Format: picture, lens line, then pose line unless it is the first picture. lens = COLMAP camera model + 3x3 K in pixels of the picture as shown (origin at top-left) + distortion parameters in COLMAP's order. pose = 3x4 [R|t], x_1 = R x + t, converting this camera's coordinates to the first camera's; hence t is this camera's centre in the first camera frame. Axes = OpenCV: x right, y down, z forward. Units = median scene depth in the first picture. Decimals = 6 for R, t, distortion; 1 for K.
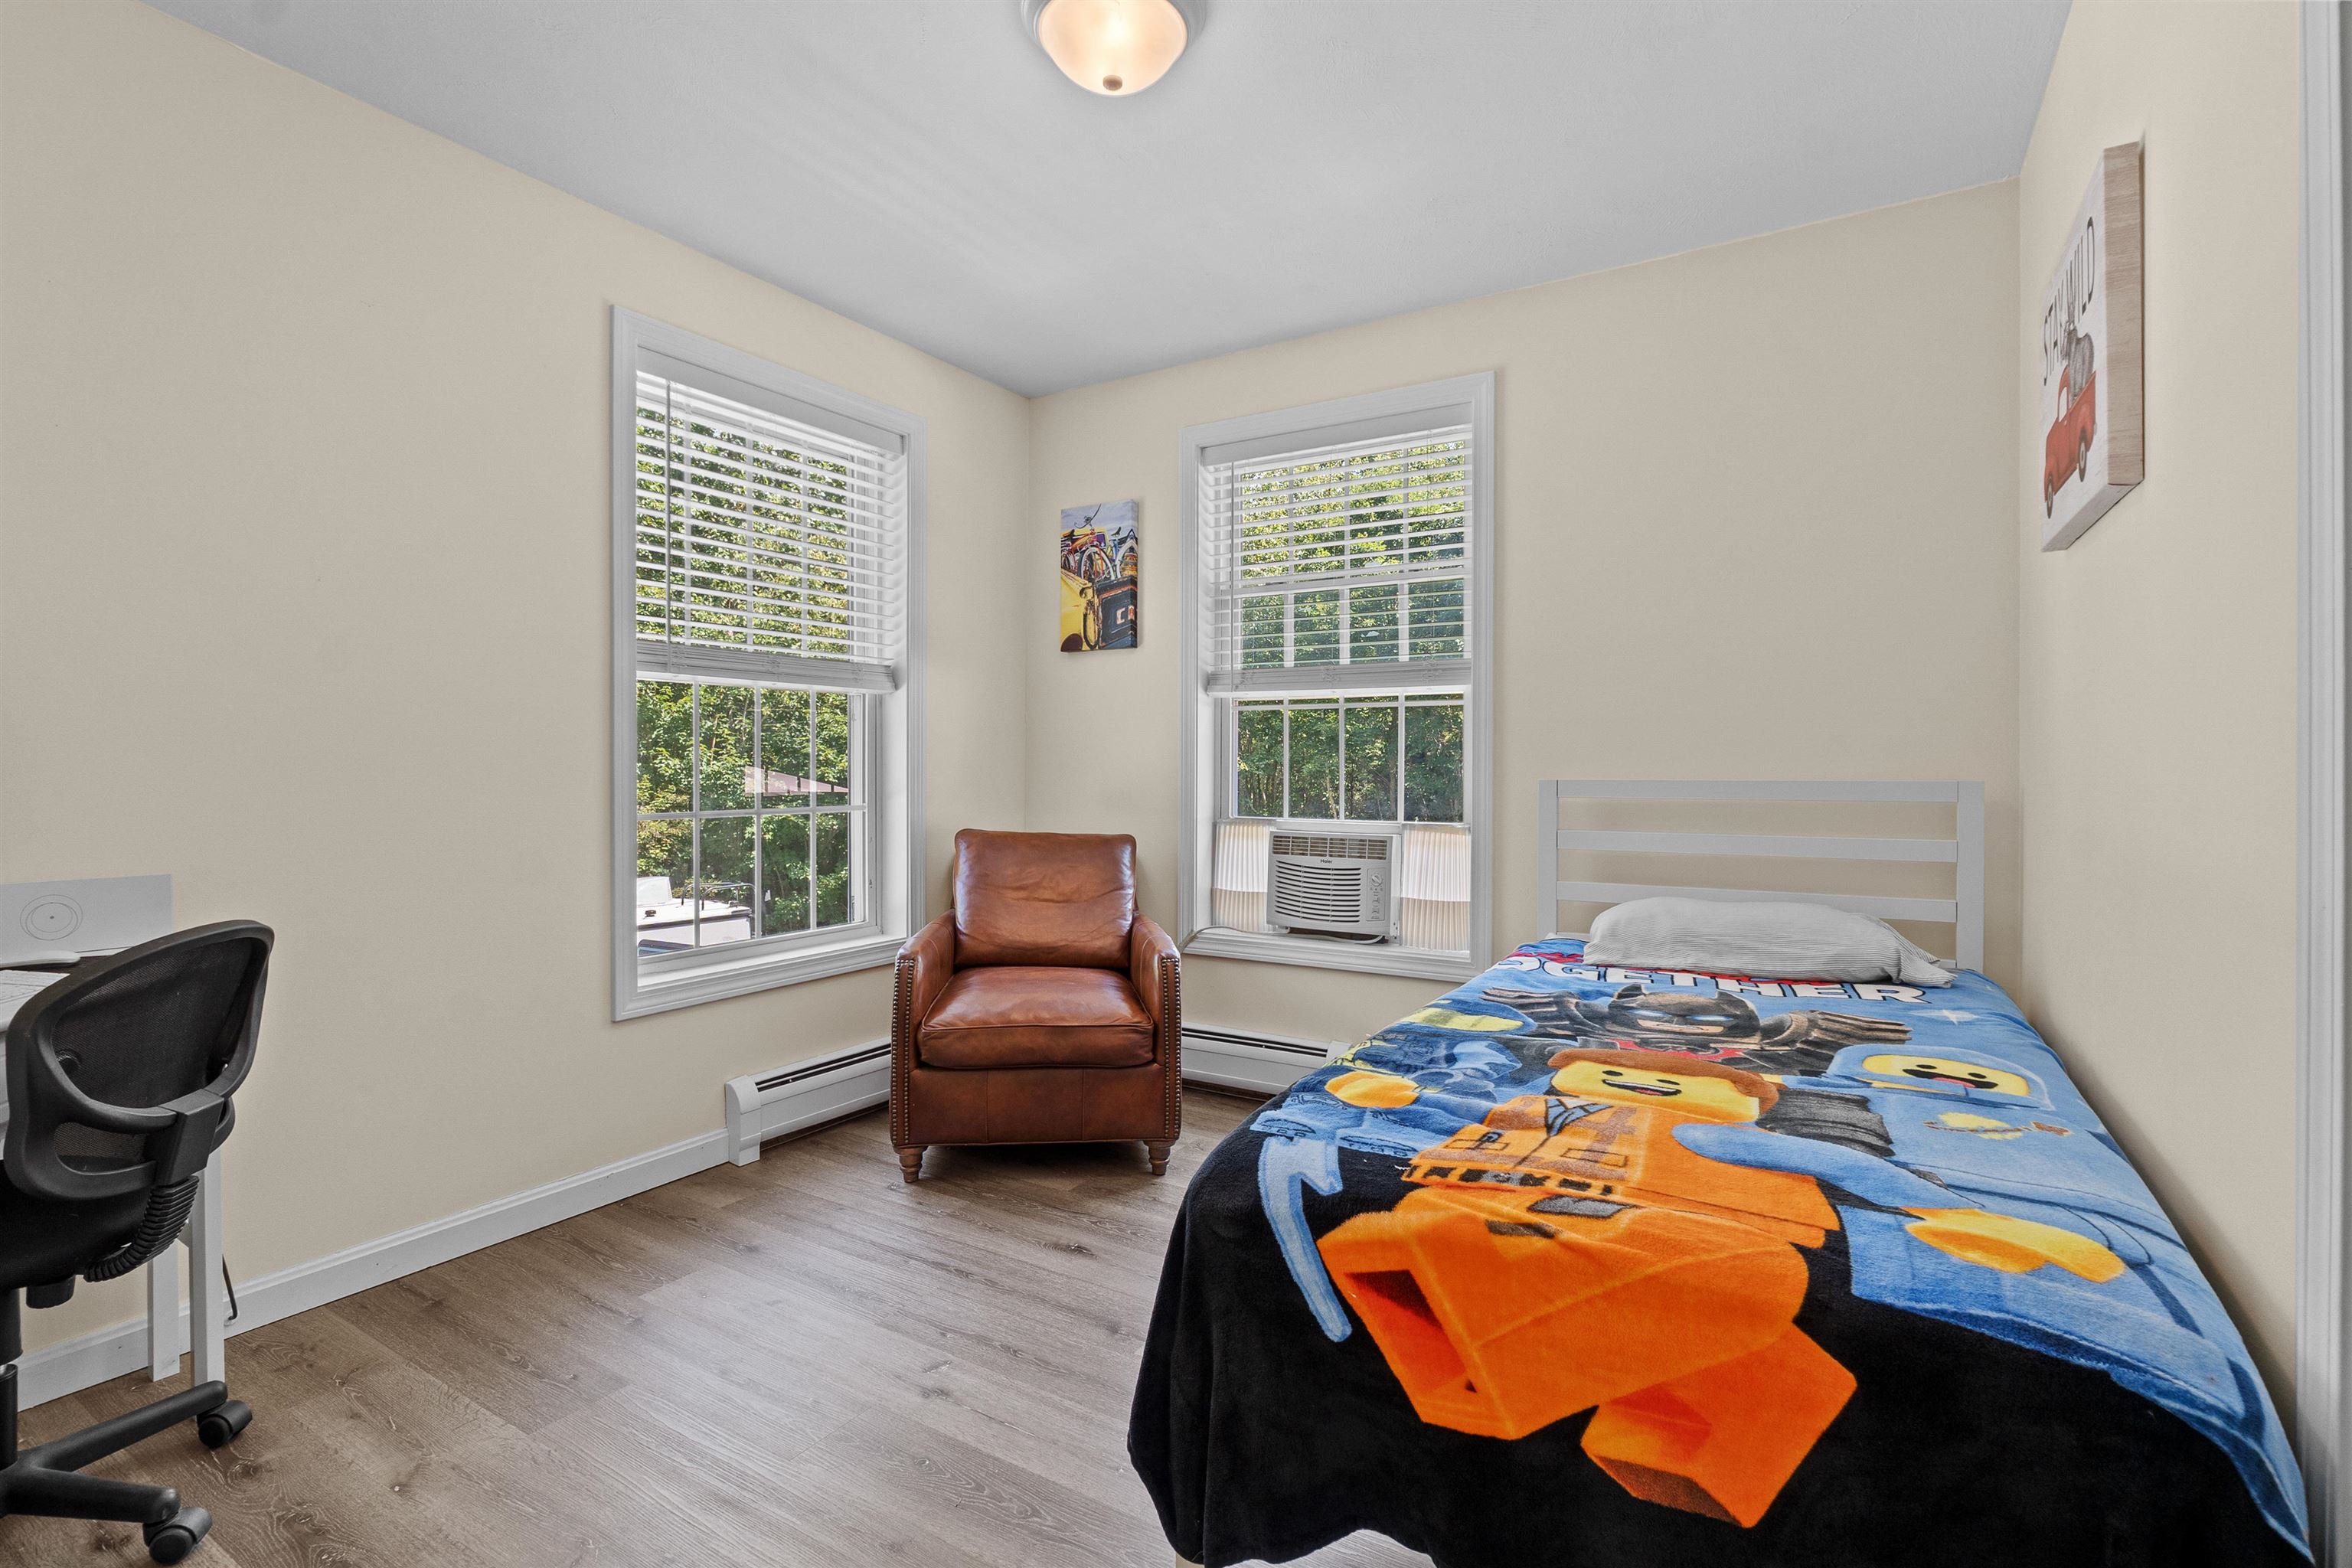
lens RADIAL K [[1075.8, 0, 1171.8], [0, 1075.8, 763.7], [0, 0, 1]] dist [-0.001676, 0.000948]
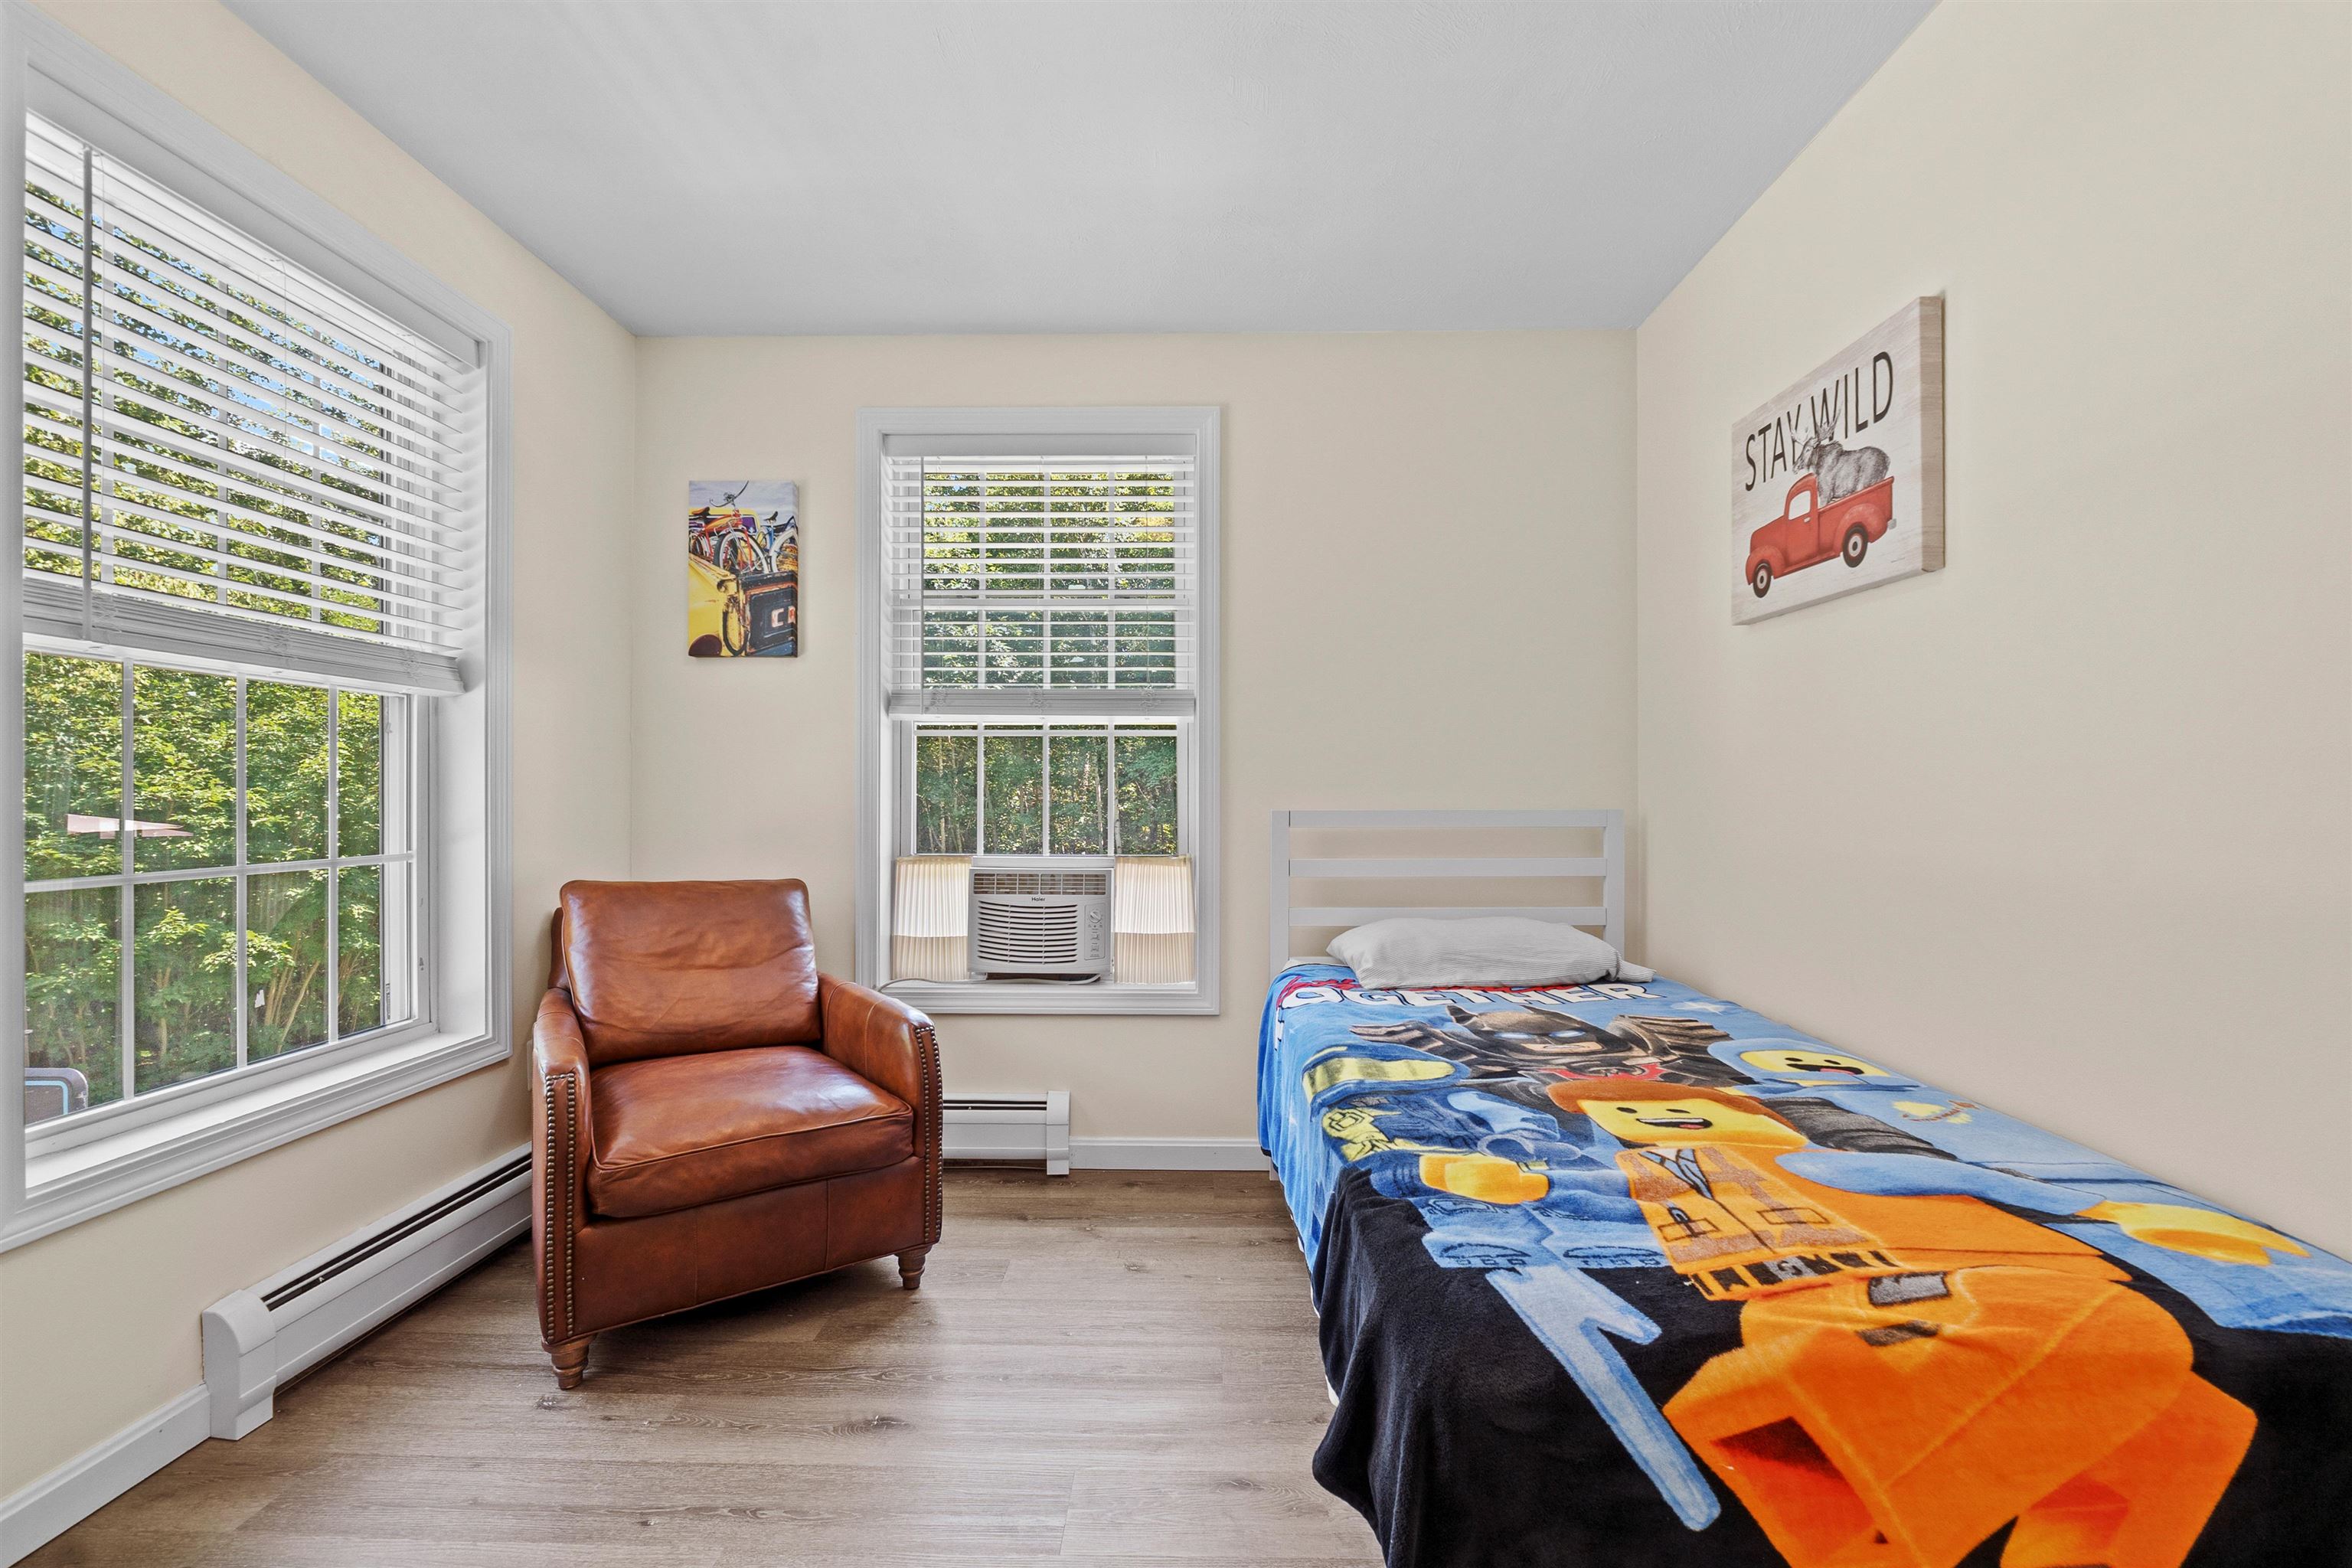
lens RADIAL K [[992.3, 0, 1178.4], [0, 992.3, 792.0], [0, 0, 1]] dist [-0.010145, 0.000861]
pose [[0.861616, 0.001883, 0.507557, -0.232250], [-0.000958, 0.999997, -0.002083, -0.000783], [-0.507560, 0.001309, 0.861616, 0.244343]]
